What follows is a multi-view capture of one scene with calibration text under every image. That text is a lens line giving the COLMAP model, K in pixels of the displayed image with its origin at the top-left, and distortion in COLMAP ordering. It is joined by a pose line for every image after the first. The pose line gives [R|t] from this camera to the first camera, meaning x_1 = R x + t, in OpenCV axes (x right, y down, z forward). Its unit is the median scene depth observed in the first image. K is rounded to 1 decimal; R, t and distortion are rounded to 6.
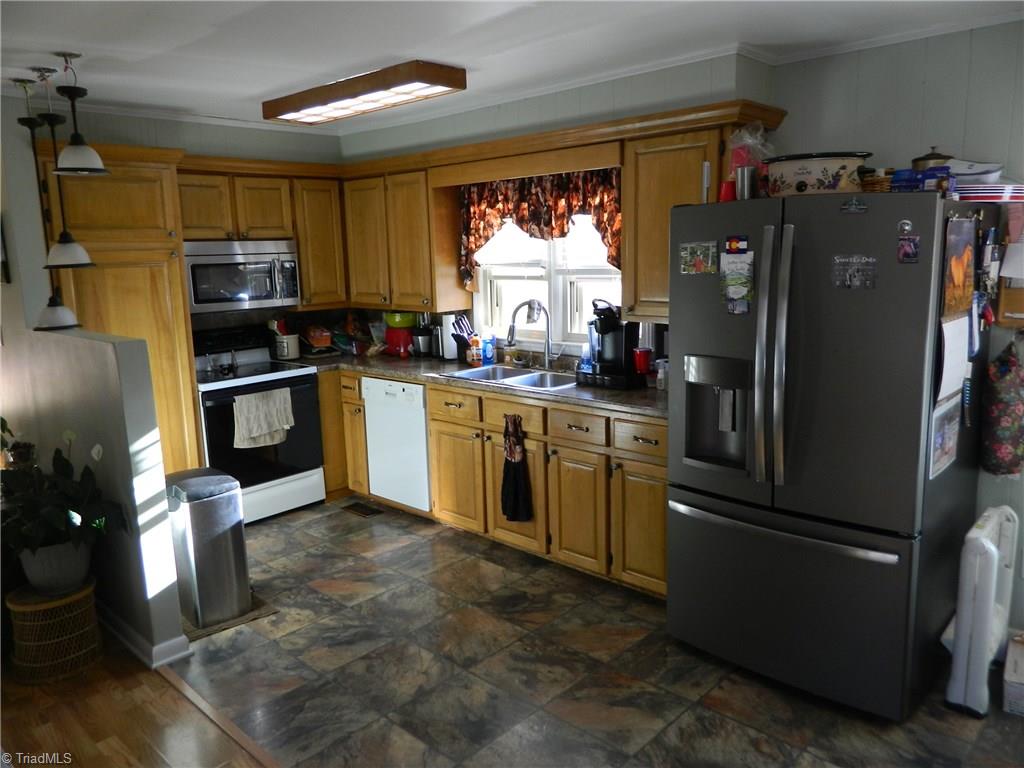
lens RADIAL K [[758.7, 0, 512.4], [0, 758.7, 375.4], [0, 0, 1]] dist [0.001171, -0.004532]
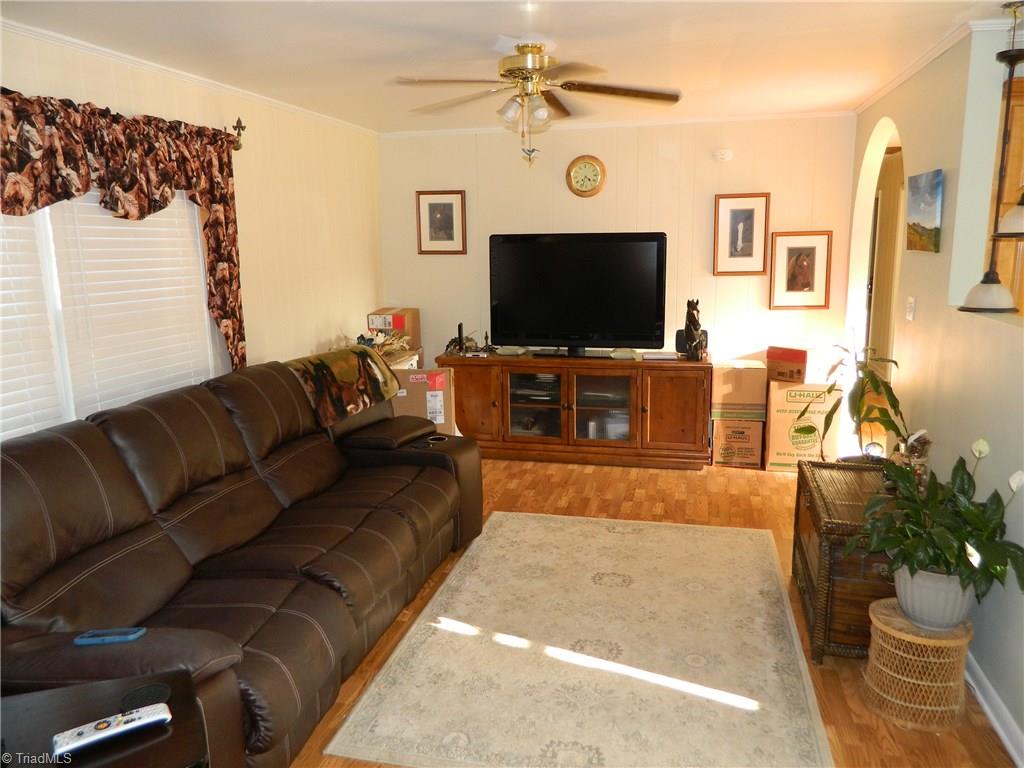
lens RADIAL K [[758.7, 0, 512.4], [0, 758.7, 375.4], [0, 0, 1]] dist [0.001171, -0.004532]
pose [[0.498631, 0.178858, -0.848161, -0.129678], [-0.145874, 0.981840, 0.121290, -0.015532], [0.854452, 0.063245, 0.515667, 0.124476]]
